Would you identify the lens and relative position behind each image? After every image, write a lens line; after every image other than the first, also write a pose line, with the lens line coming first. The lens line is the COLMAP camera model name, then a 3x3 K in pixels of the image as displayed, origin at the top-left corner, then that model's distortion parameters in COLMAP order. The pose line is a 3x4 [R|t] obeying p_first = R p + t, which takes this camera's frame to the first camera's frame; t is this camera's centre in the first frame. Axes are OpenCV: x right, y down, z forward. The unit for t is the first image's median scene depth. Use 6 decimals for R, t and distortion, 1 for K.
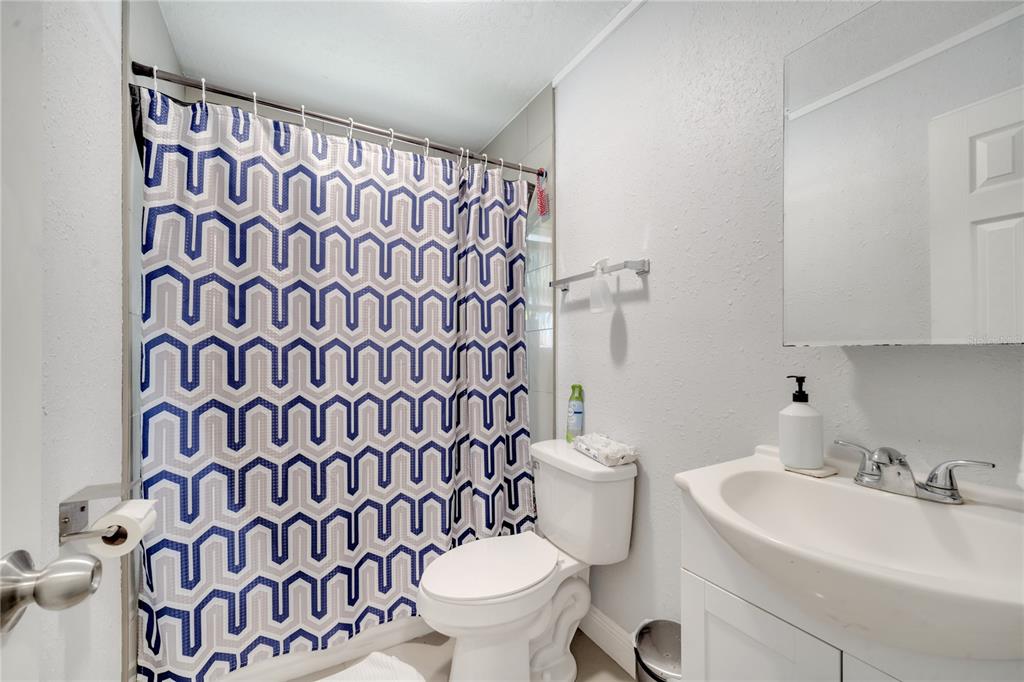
lens RADIAL K [[417.5, 0, 511.2], [0, 417.5, 355.6], [0, 0, 1]] dist [0.002010, -0.000073]
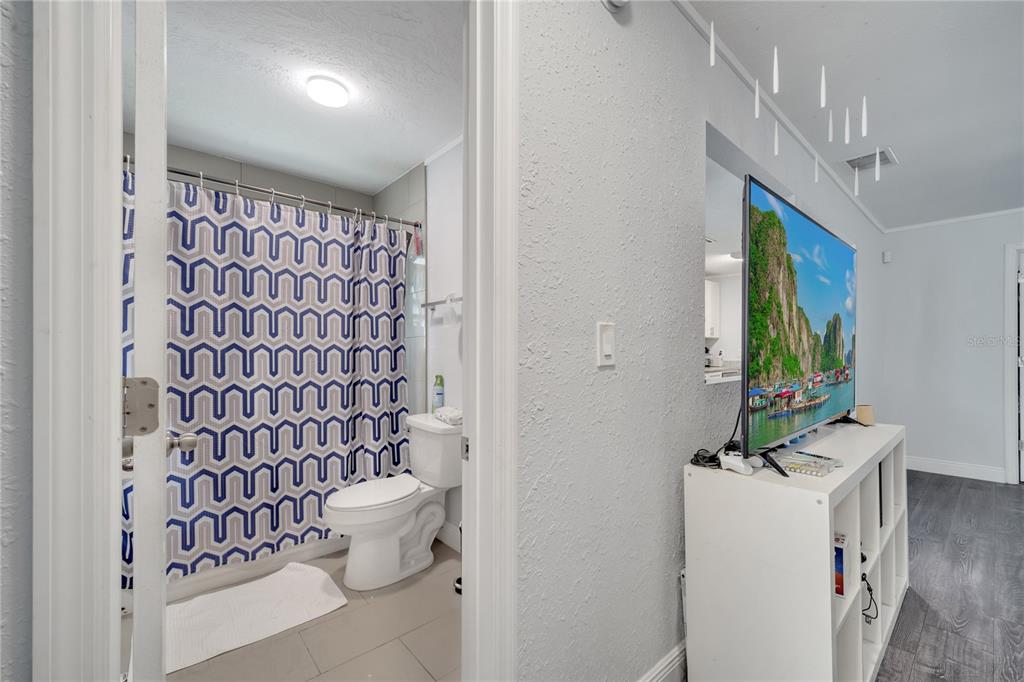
lens RADIAL K [[417.5, 0, 511.2], [0, 417.5, 355.6], [0, 0, 1]] dist [0.002010, -0.000073]
pose [[0.978292, -0.000267, 0.207231, 0.111507], [-0.000834, 0.999986, 0.005227, -0.007983], [-0.207230, -0.005287, 0.978278, -0.539923]]
